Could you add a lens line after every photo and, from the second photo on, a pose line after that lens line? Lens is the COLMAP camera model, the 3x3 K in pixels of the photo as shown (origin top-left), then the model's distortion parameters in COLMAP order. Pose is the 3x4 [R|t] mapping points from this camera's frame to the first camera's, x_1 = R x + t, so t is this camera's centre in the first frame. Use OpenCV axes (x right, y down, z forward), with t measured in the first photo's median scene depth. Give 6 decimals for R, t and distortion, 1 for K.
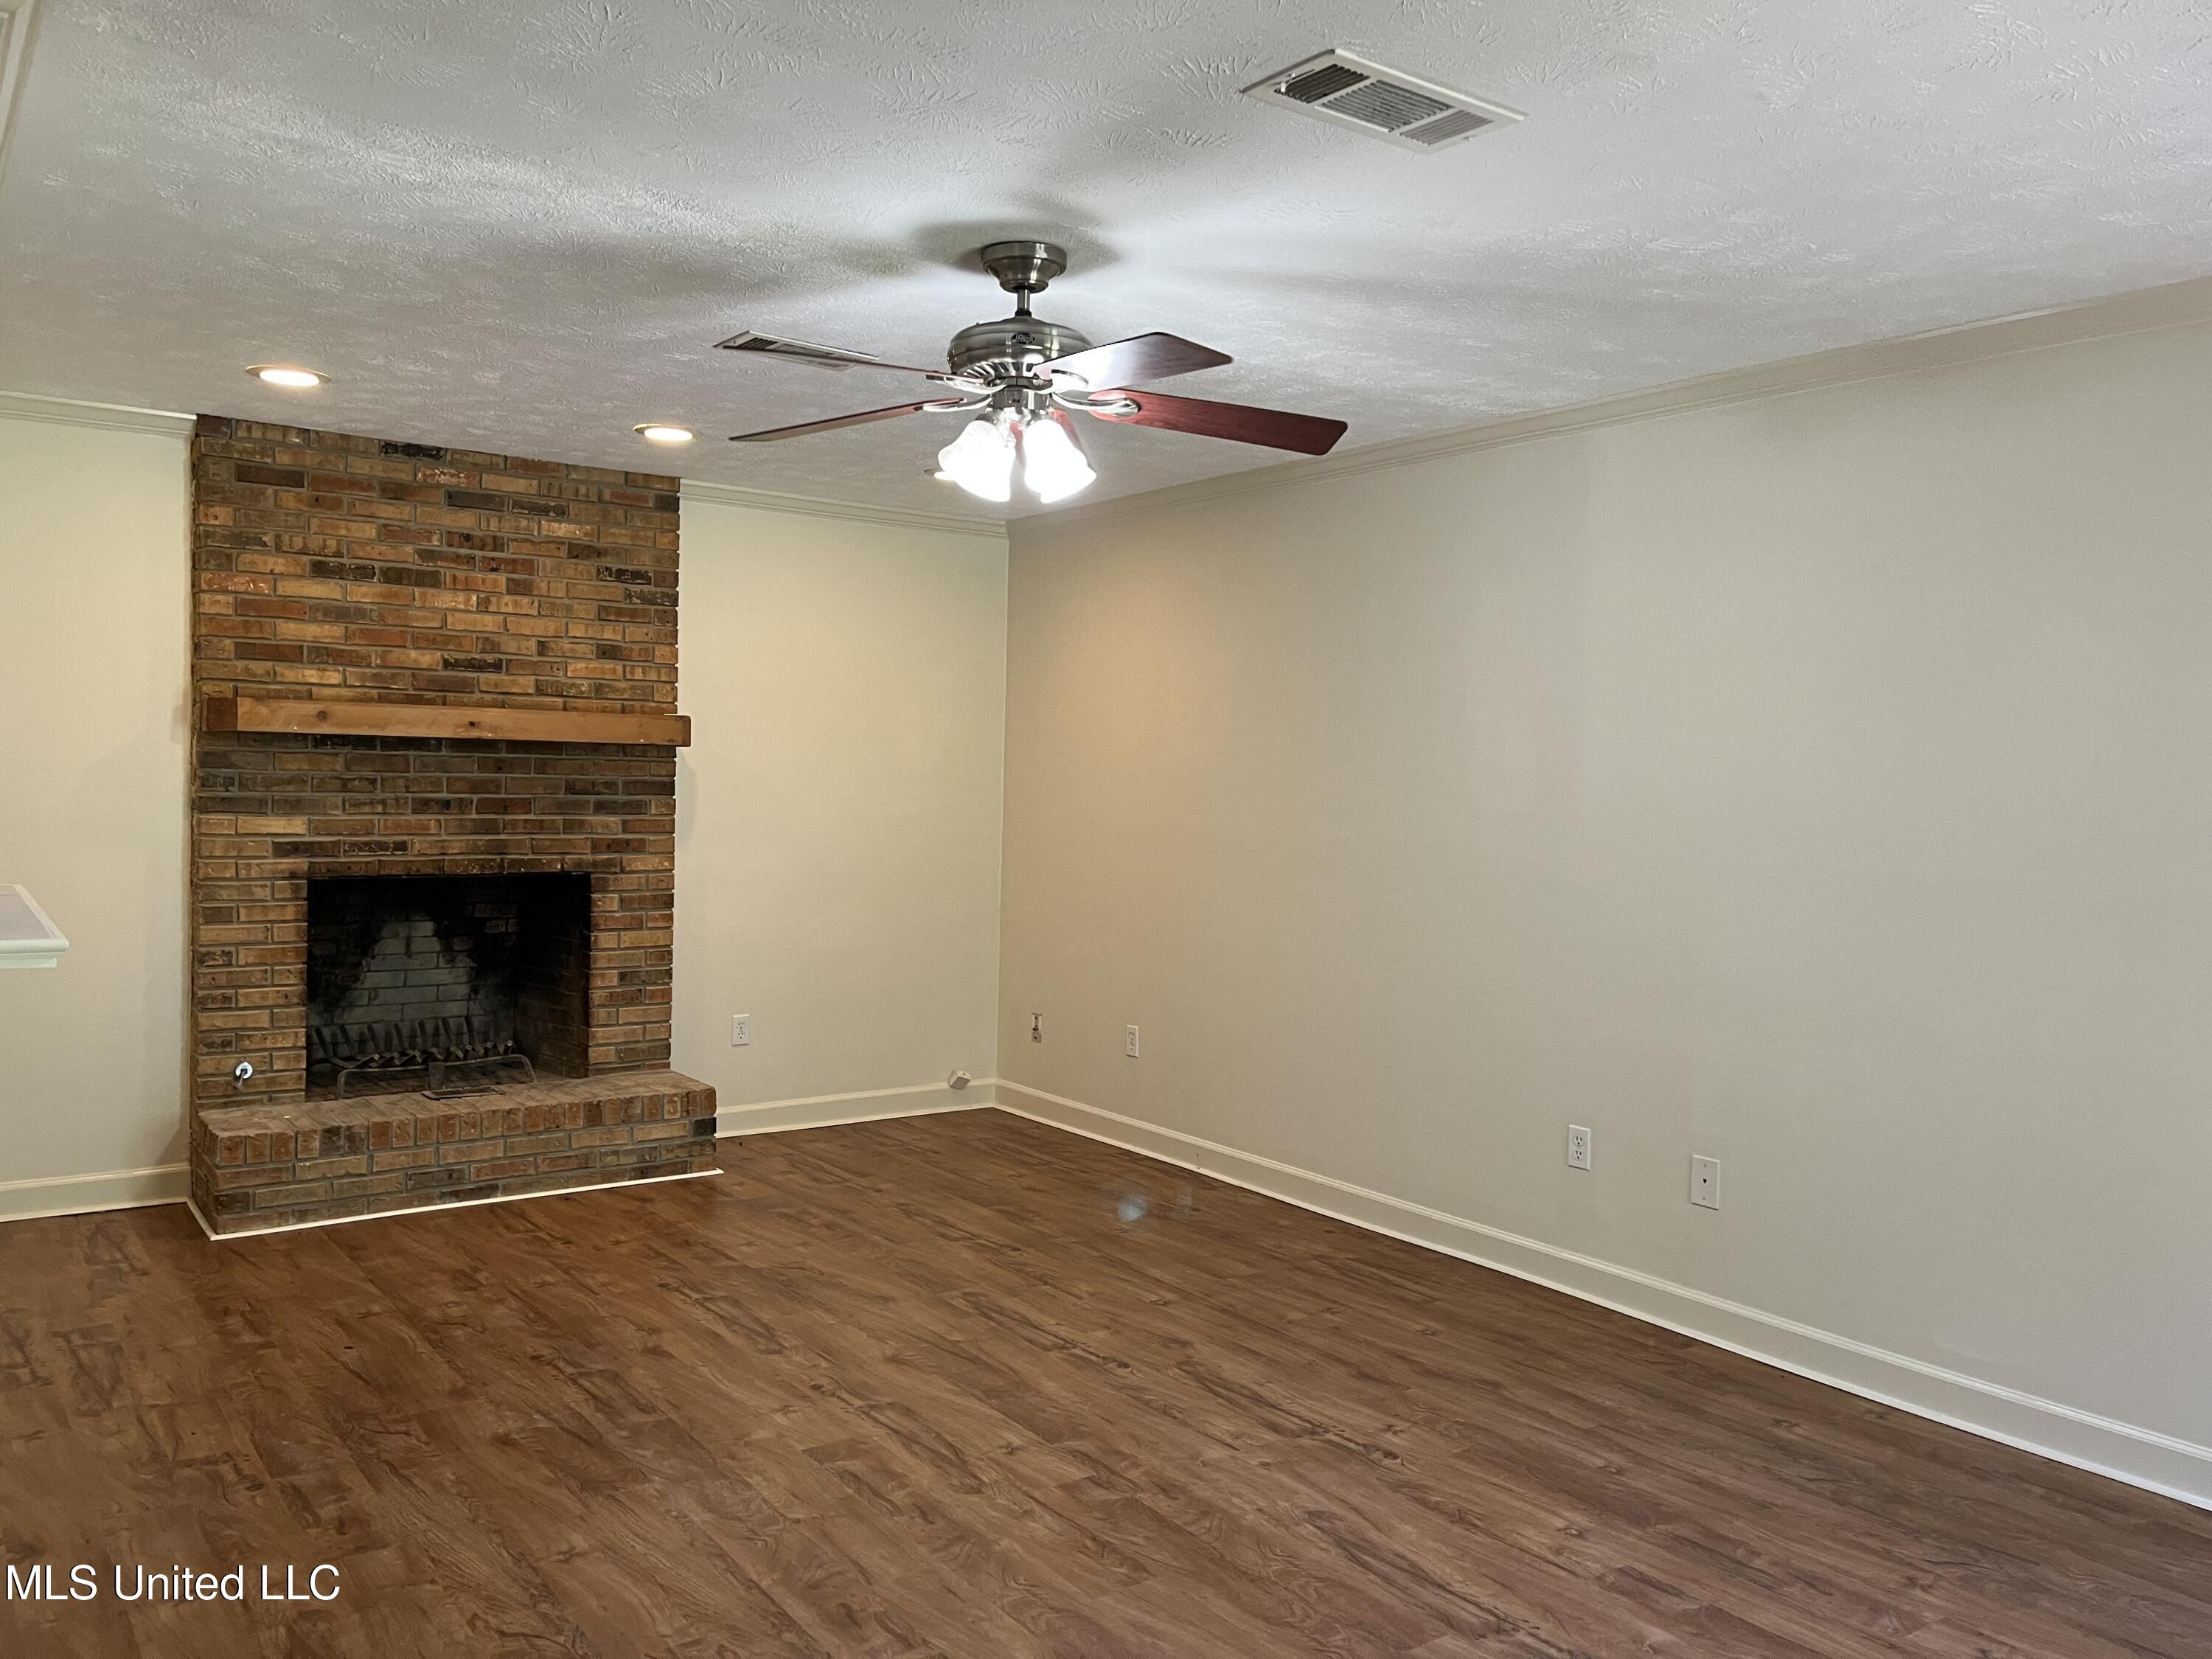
lens RADIAL K [[1679.5, 0, 1106.0], [0, 1679.5, 829.5], [0, 0, 1]] dist [0.053189, -0.000847]
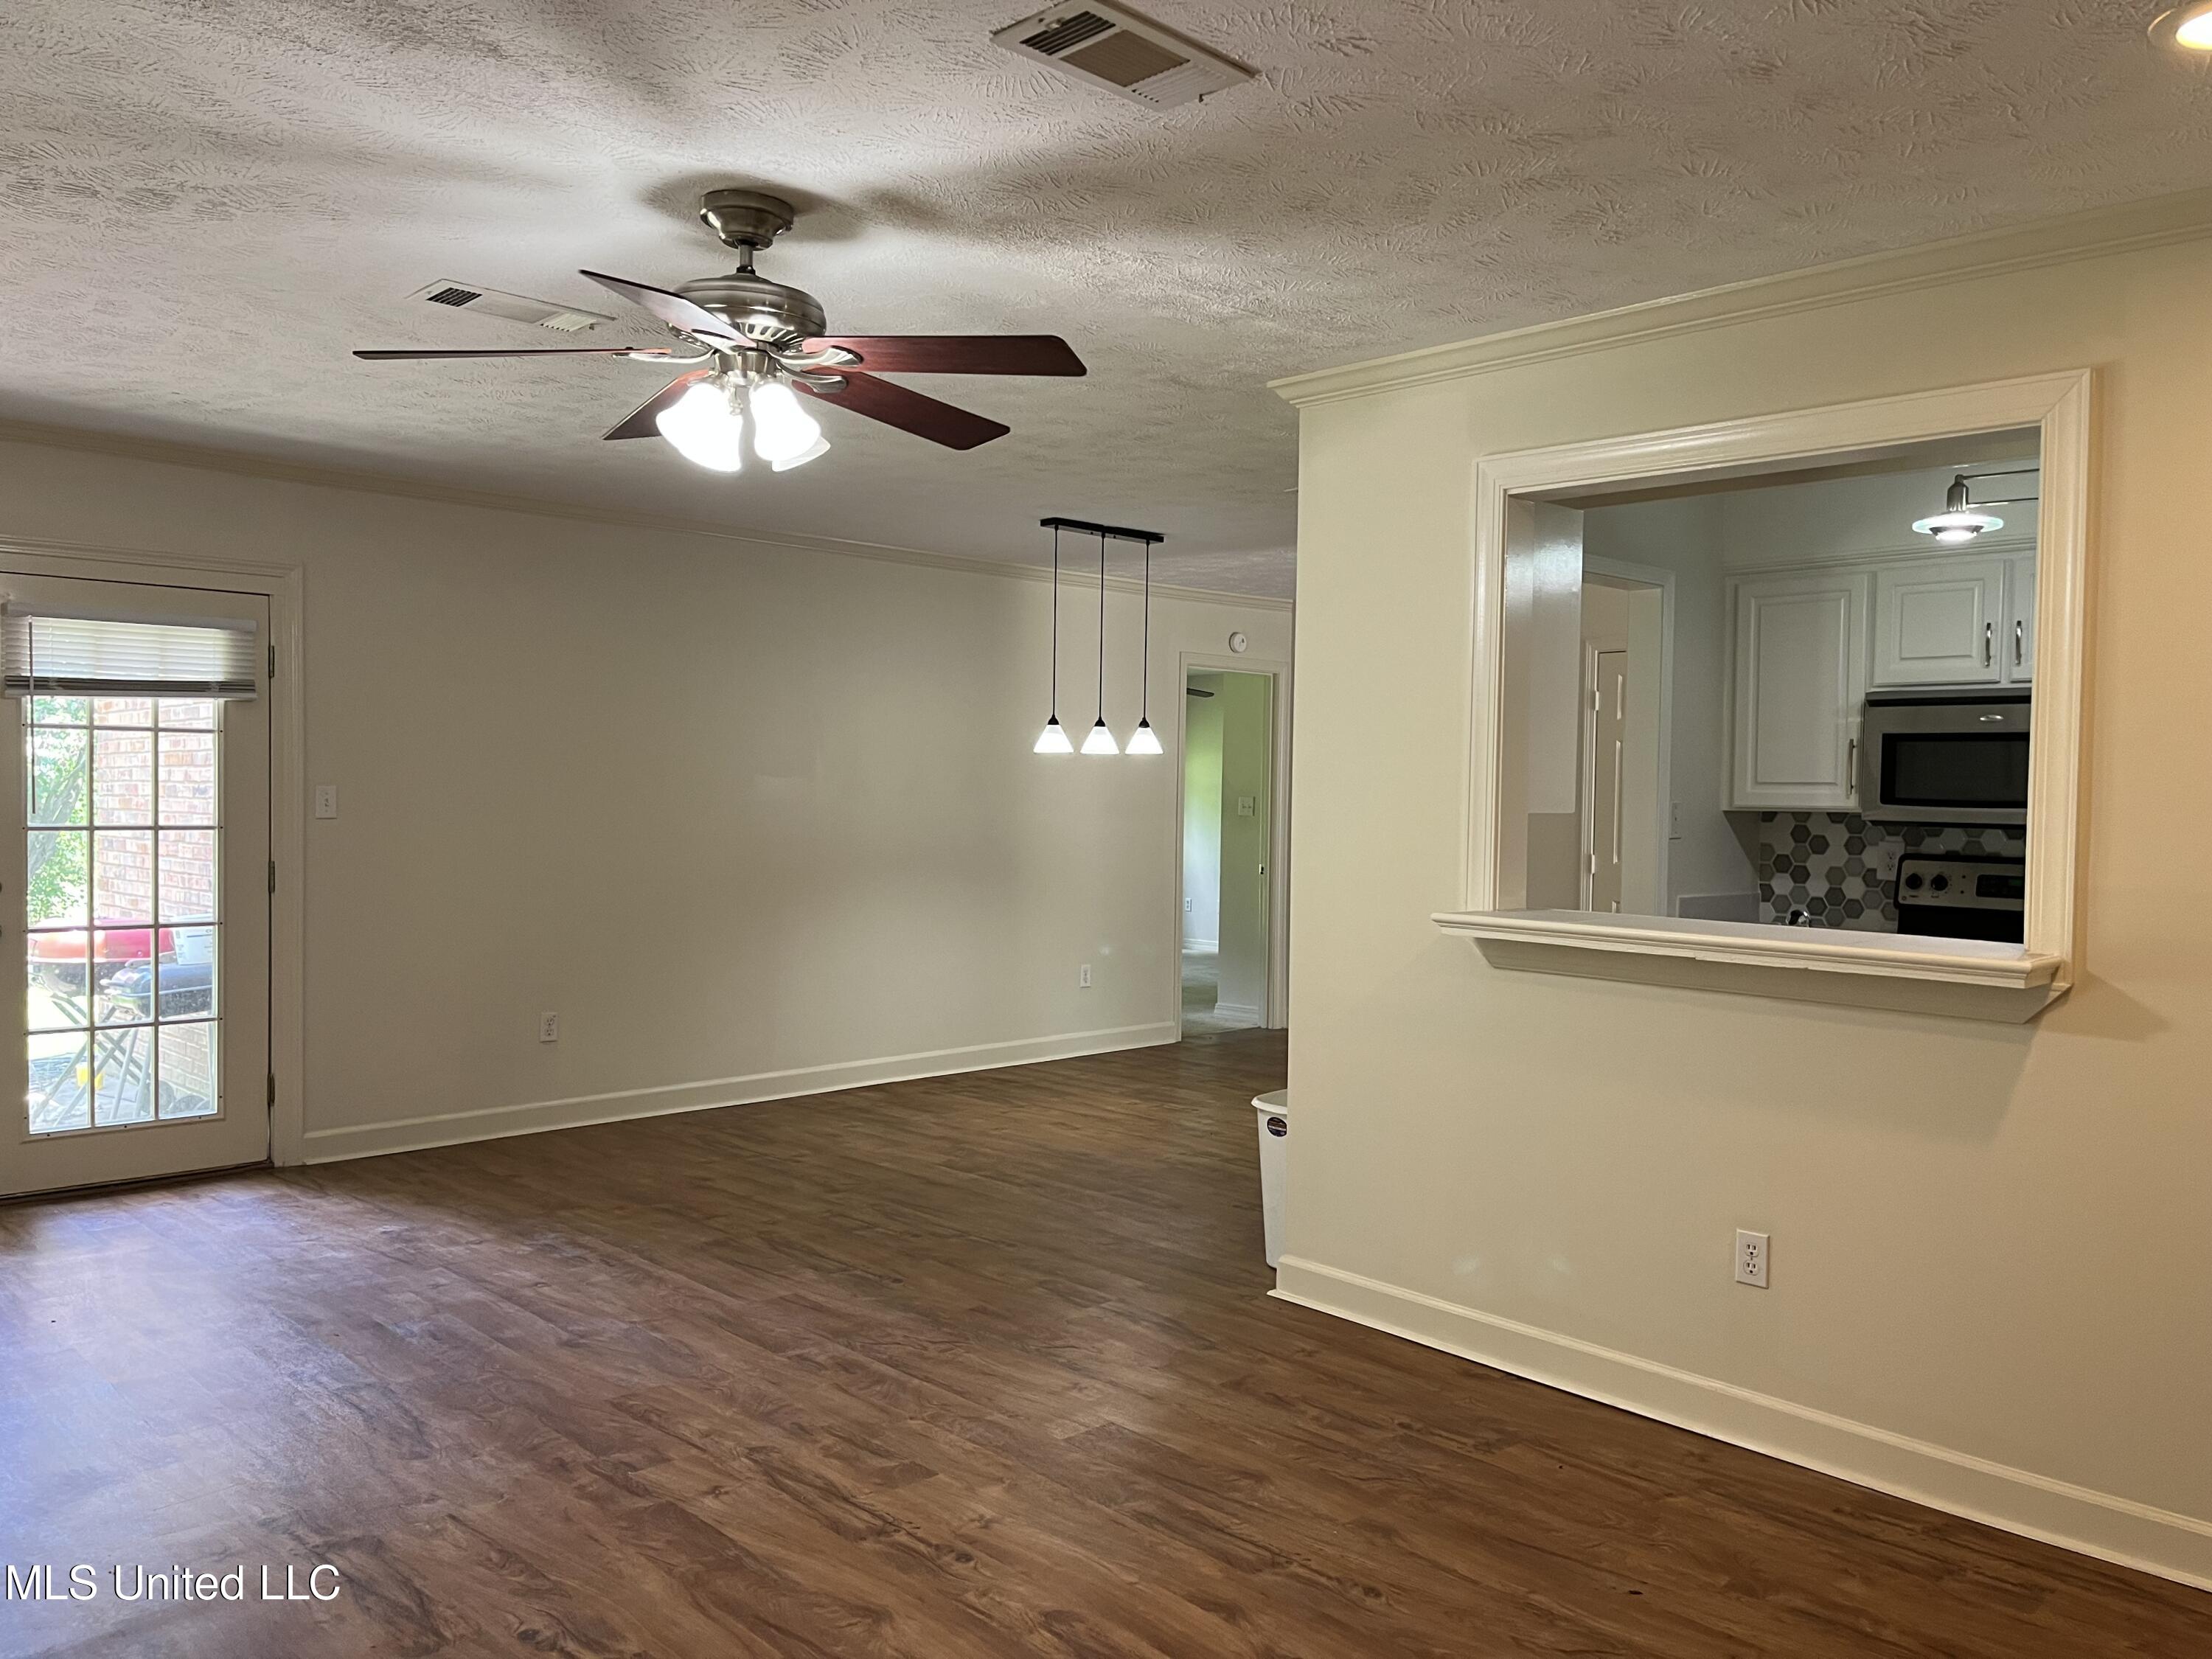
lens RADIAL K [[1679.5, 0, 1106.0], [0, 1679.5, 829.5], [0, 0, 1]] dist [0.053189, -0.000847]
pose [[-0.990534, -0.038179, -0.131850, -0.133698], [-0.046157, 0.997249, 0.057997, -0.059055], [0.129273, 0.063534, -0.989572, 1.956858]]
